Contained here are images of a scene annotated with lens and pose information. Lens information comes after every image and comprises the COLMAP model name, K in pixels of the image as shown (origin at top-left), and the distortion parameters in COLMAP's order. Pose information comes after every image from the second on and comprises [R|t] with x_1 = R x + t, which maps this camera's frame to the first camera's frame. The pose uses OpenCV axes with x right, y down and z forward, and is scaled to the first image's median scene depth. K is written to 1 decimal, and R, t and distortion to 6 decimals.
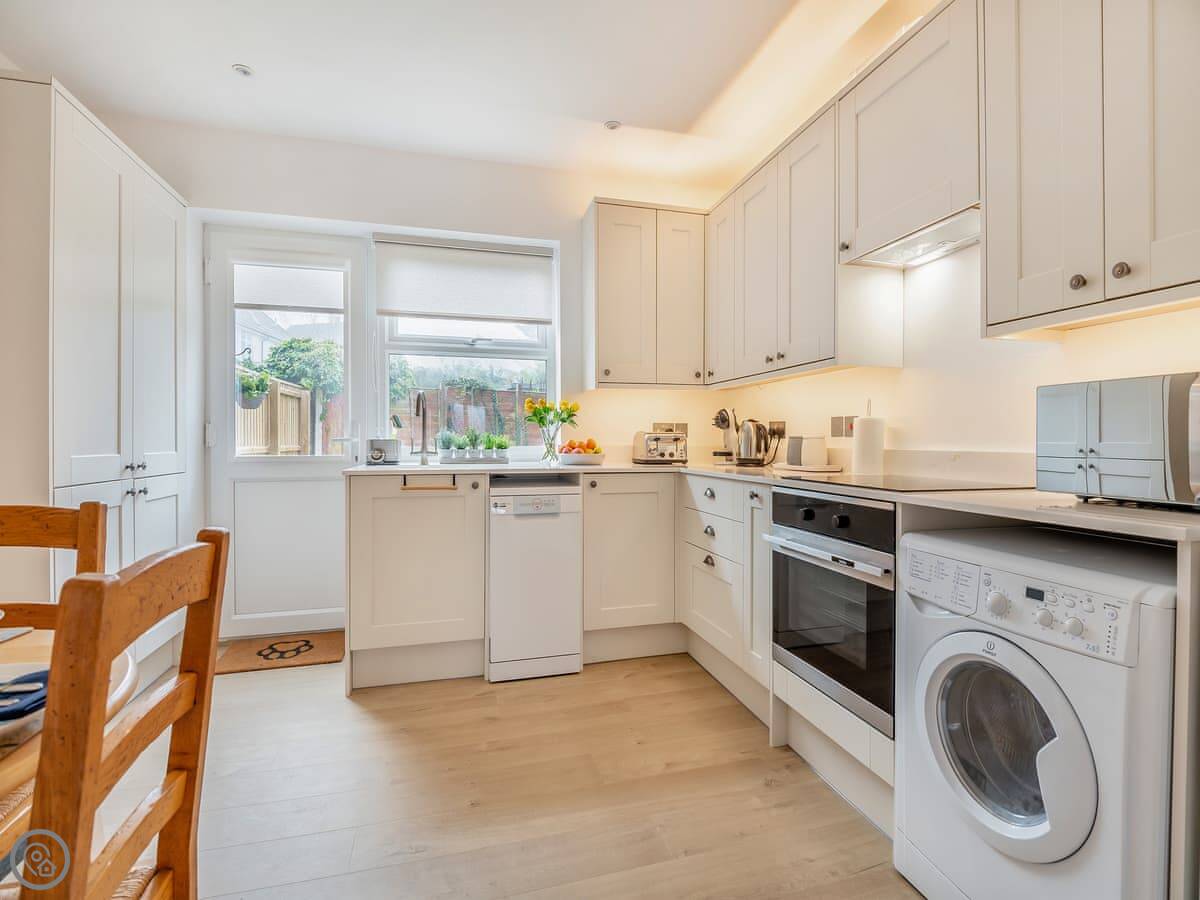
lens RADIAL K [[553.2, 0, 606.8], [0, 553.2, 443.8], [0, 0, 1]] dist [0.003781, -0.002990]
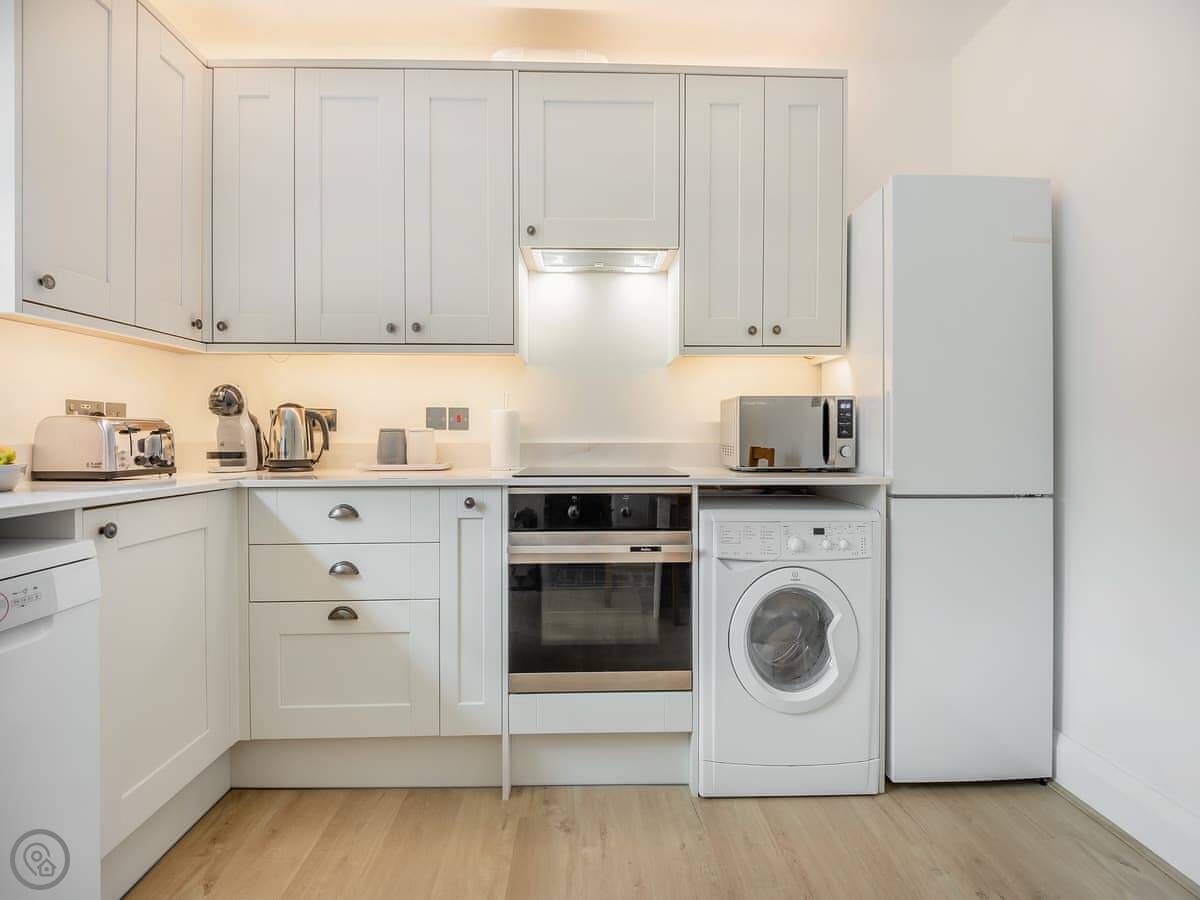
lens RADIAL K [[553.2, 0, 603.1], [0, 553.2, 438.9], [0, 0, 1]] dist [0.003781, -0.002990]
pose [[0.241850, -0.006102, 0.970295, -0.443439], [0.007049, 0.999965, 0.004532, -0.000069], [-0.970288, 0.005744, 0.241884, 0.610757]]
